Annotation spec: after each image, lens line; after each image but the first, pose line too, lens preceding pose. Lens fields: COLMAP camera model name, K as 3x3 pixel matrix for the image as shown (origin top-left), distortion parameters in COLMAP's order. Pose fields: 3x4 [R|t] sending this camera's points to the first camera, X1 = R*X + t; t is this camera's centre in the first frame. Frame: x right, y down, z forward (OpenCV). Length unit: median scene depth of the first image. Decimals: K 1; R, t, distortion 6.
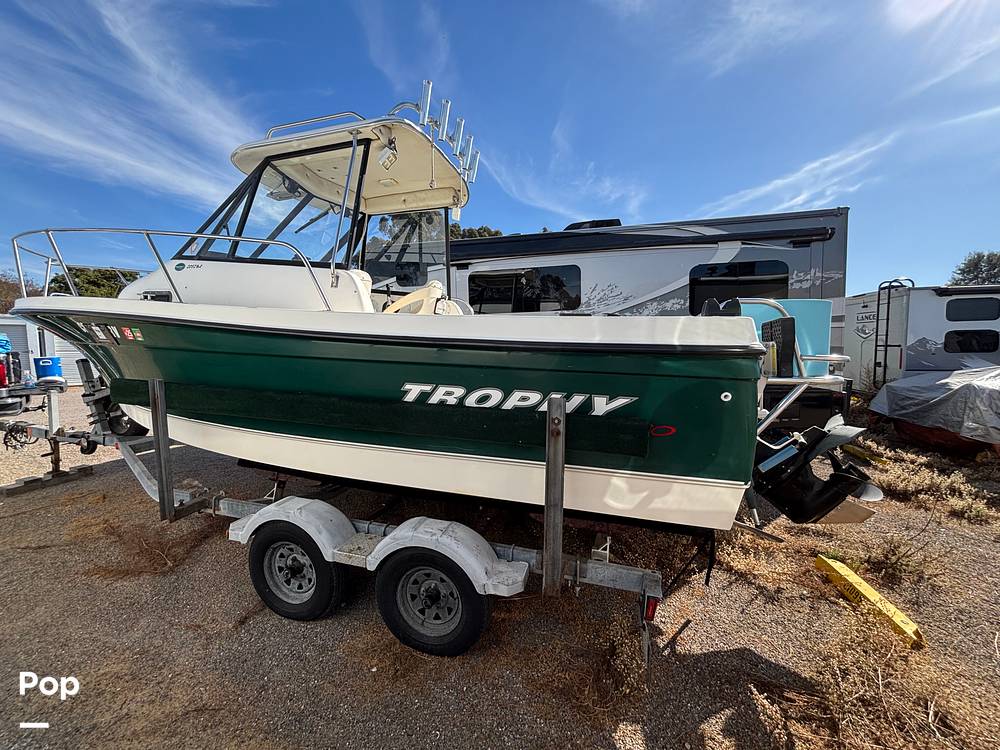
lens RADIAL K [[407.6, 0, 499.7], [0, 407.6, 375.5], [0, 0, 1]] dist [0.000311, -0.000184]
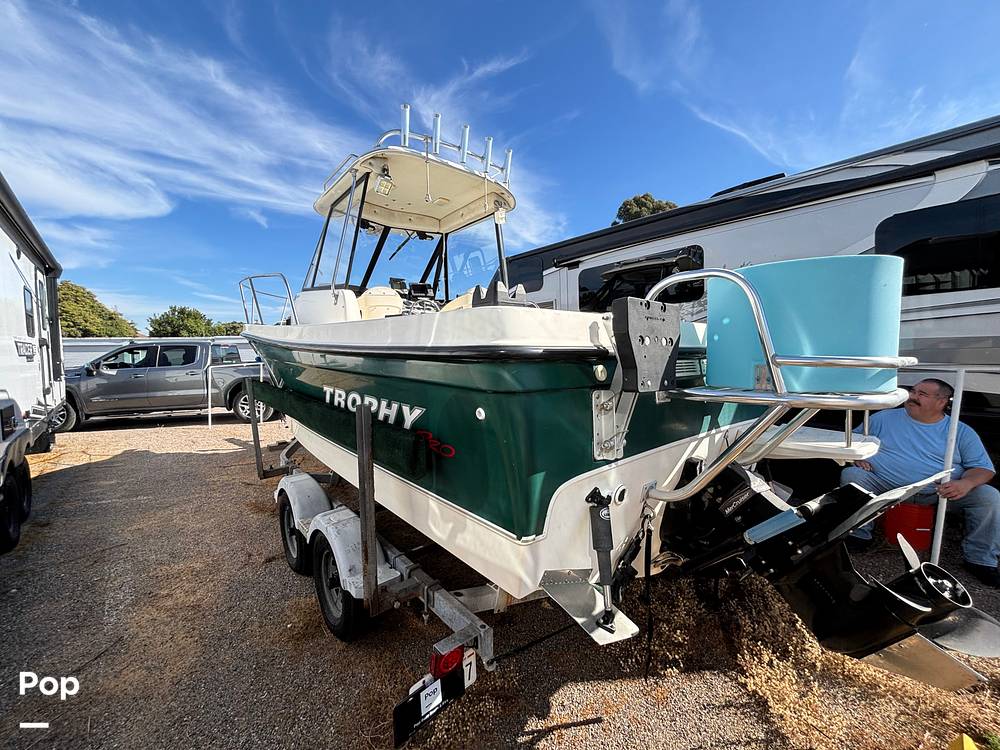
lens RADIAL K [[407.6, 0, 501.9], [0, 407.6, 374.7], [0, 0, 1]] dist [0.000311, -0.000184]
pose [[0.835187, 0.012608, -0.549822, 0.337354], [-0.019018, 0.999801, -0.005962, -0.005403], [0.549637, 0.015436, 0.835261, 0.133934]]
